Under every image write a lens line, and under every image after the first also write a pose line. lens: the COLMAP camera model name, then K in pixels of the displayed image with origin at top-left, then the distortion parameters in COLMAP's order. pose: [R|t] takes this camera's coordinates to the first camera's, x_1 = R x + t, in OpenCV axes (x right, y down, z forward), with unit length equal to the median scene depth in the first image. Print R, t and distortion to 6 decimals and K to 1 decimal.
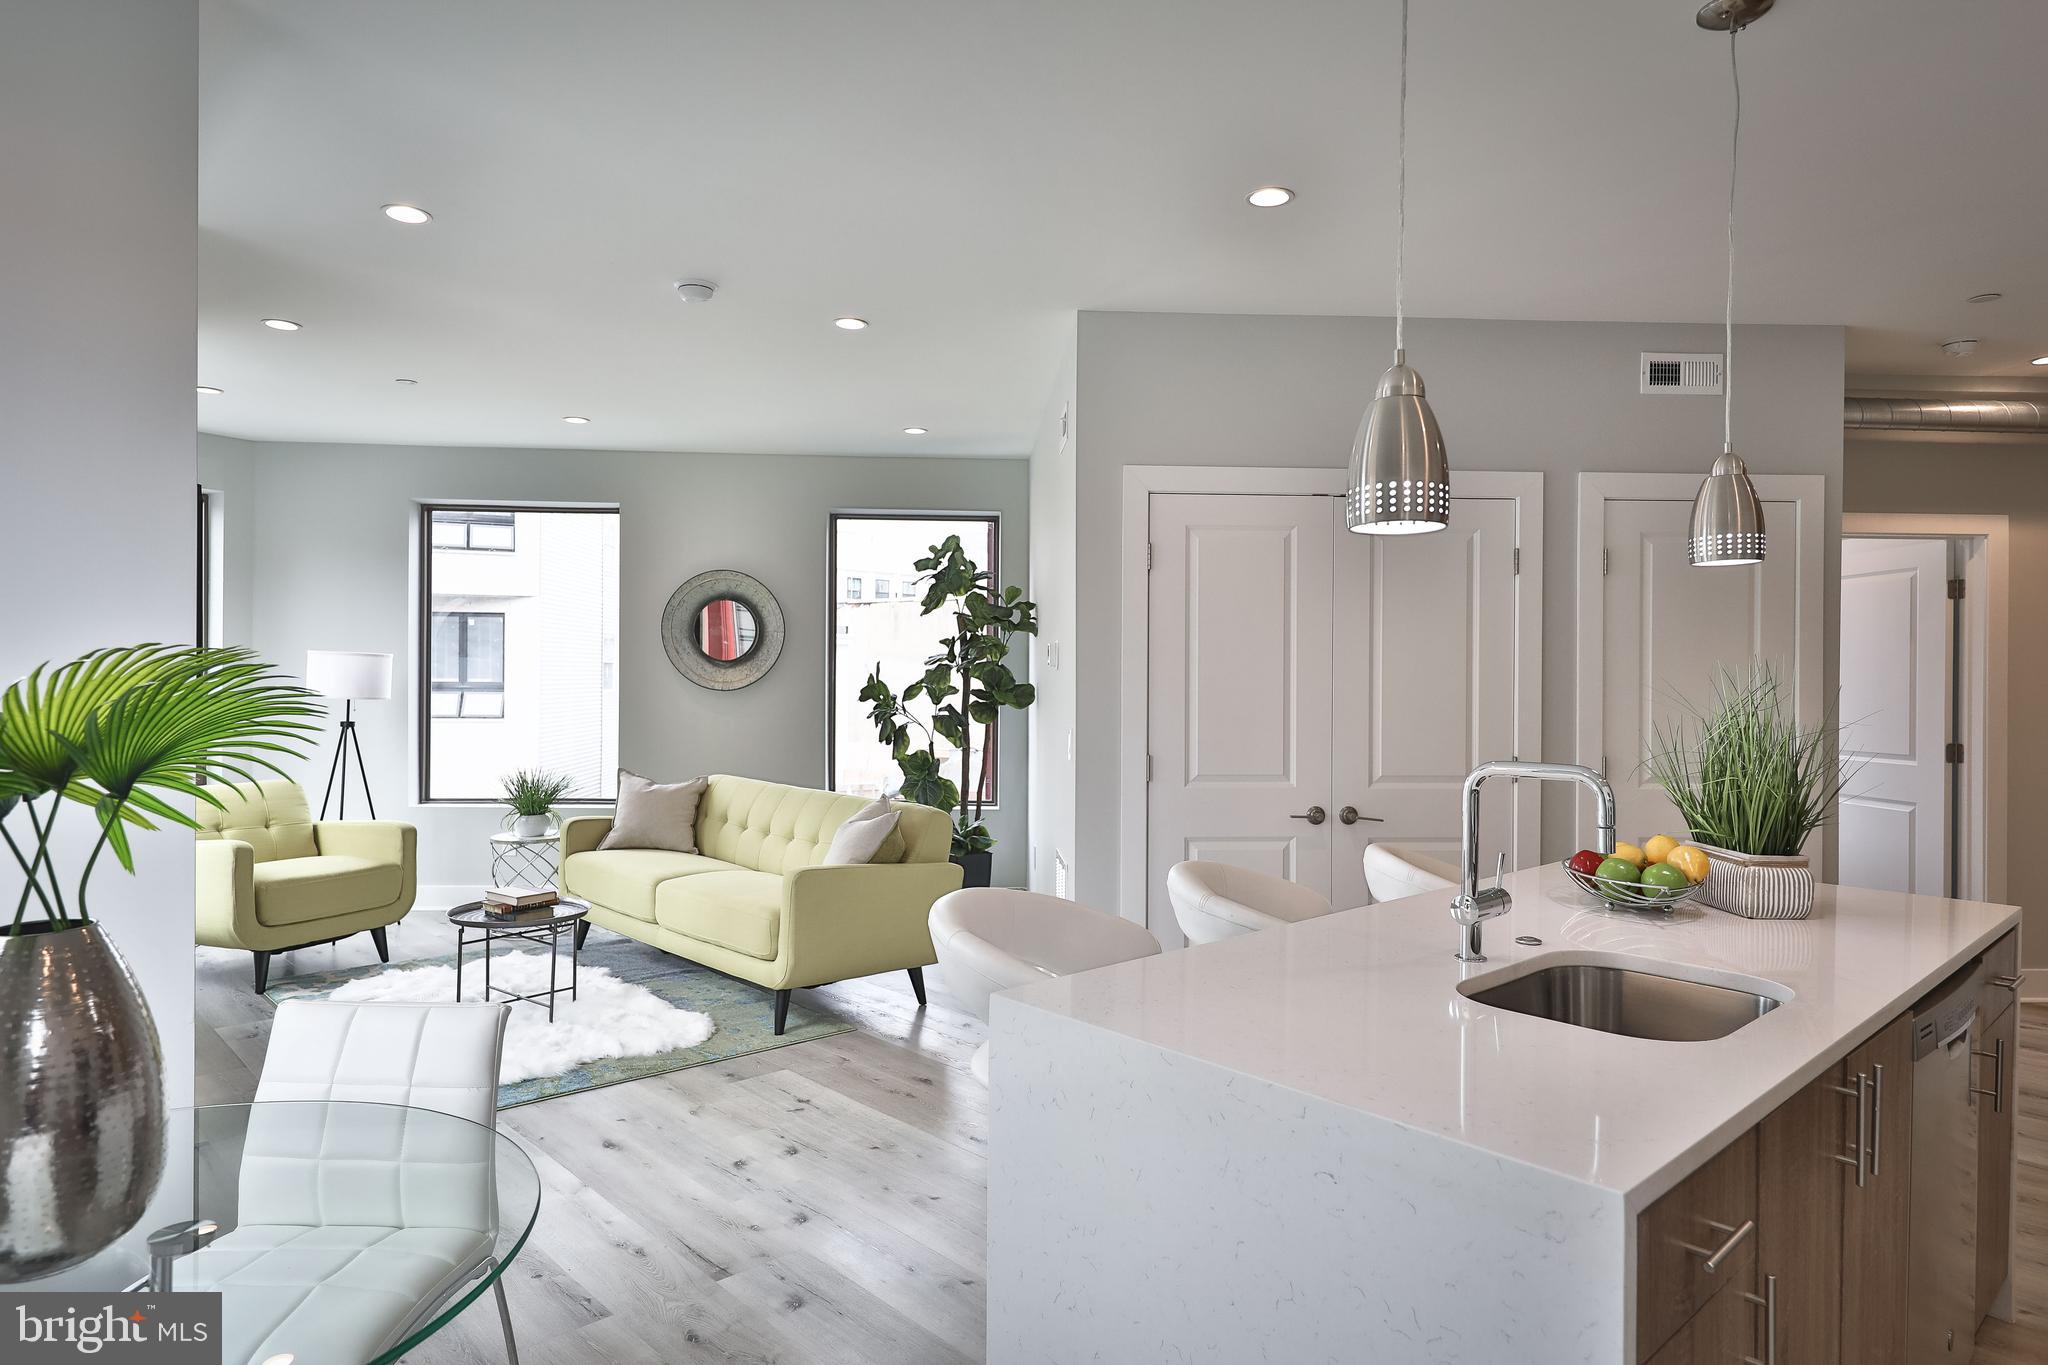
lens RADIAL K [[1180.7, 0, 1032.3], [0, 1180.7, 687.4], [0, 0, 1]] dist [0.017793, -0.001206]
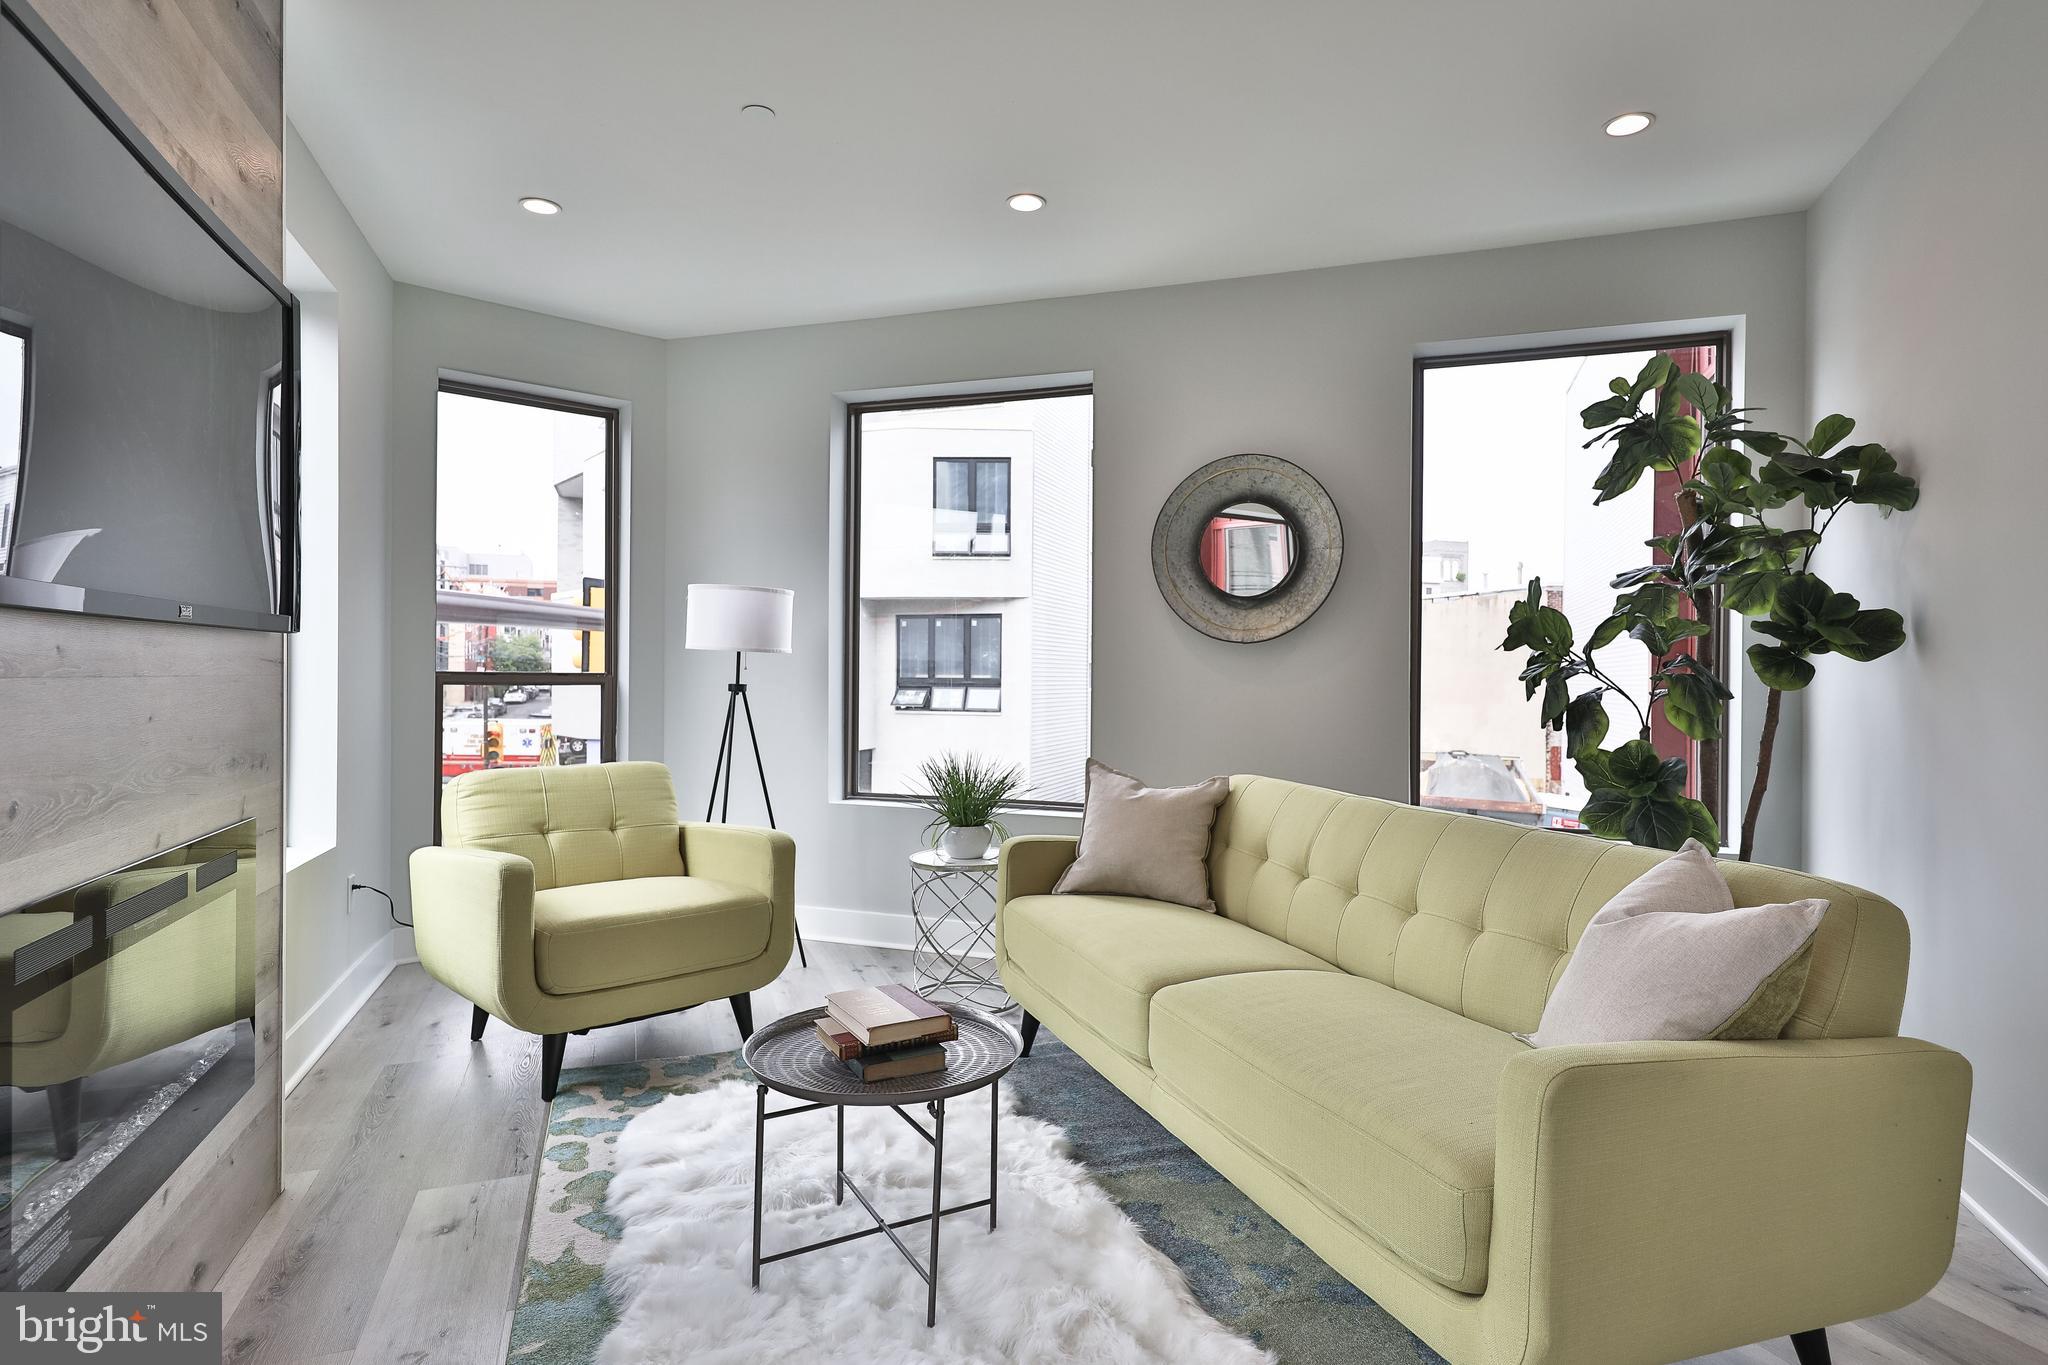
lens RADIAL K [[1116.4, 0, 1024.0], [0, 1116.4, 682.5], [0, 0, 1]] dist [0.025982, -0.000982]
pose [[0.918449, 0.000477, -0.395540, -0.106828], [-0.003256, 0.999975, -0.006355, 0.022978], [0.395527, 0.007124, 0.918427, 0.322833]]
